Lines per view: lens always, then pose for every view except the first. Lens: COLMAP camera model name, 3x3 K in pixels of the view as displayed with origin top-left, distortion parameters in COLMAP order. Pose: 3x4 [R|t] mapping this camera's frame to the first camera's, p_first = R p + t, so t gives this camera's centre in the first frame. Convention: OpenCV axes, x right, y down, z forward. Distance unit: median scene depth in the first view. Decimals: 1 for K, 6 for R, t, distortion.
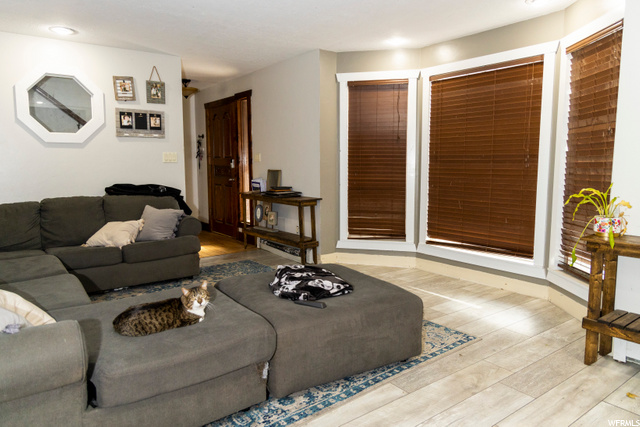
lens RADIAL K [[435.3, 0, 320.2], [0, 435.3, 212.5], [0, 0, 1]] dist [0.004470, 0.003448]
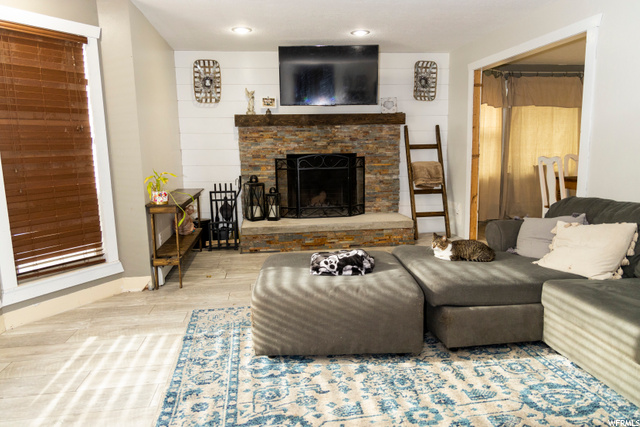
lens RADIAL K [[435.3, 0, 319.5], [0, 435.3, 213.0], [0, 0, 1]] dist [0.004470, 0.003448]
pose [[-0.872903, -0.049591, 0.485368, -0.440133], [0.079815, 0.966904, 0.242334, -0.192838], [-0.481322, 0.250273, -0.840055, 1.655145]]
